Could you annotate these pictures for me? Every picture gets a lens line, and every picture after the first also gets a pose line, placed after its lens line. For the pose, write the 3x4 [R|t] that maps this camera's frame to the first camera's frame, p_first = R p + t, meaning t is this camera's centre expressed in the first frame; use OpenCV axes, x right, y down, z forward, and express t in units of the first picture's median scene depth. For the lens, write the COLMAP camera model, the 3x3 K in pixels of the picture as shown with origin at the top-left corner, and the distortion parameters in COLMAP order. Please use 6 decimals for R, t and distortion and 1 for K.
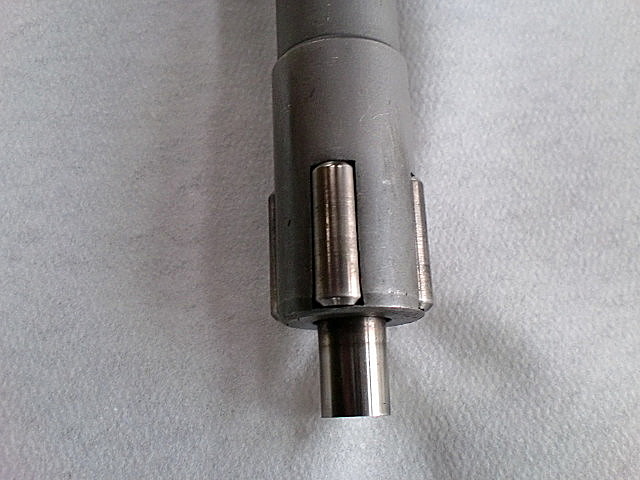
lens RADIAL K [[644.4, 0, 321.7], [0, 644.4, 238.3], [0, 0, 1]] dist [0.009226, -0.090326]
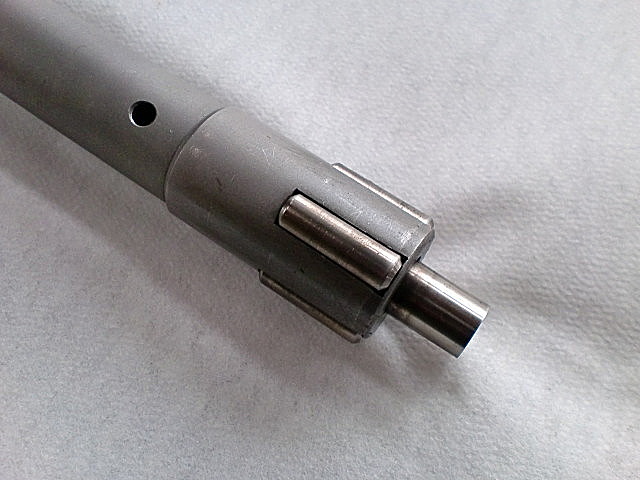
lens RADIAL K [[644.4, 0, 321.7], [0, 644.4, 238.3], [0, 0, 1]] dist [0.009226, -0.090326]
pose [[0.598110, -0.758801, 0.257848, -0.237938], [0.780470, 0.624582, 0.027635, -0.055642], [-0.182017, 0.184714, 0.965790, -0.058275]]
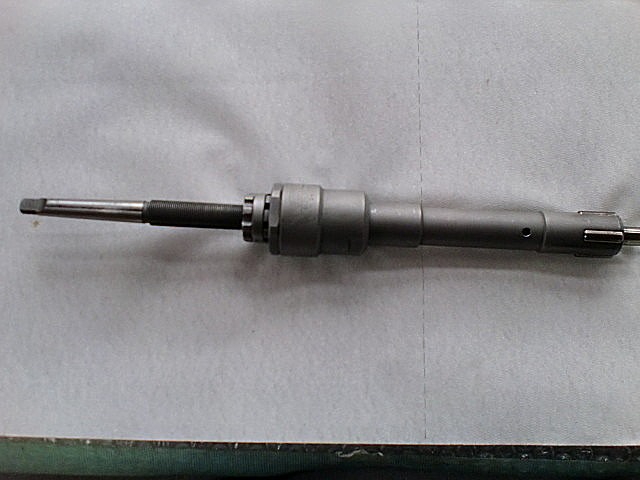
lens RADIAL K [[644.4, 0, 321.7], [0, 644.4, 238.3], [0, 0, 1]] dist [0.009226, -0.090326]
pose [[0.092730, -0.990021, 0.106114, -0.460521], [0.965248, 0.115534, 0.234412, -2.108825], [-0.244332, 0.080689, 0.966329, -1.900003]]
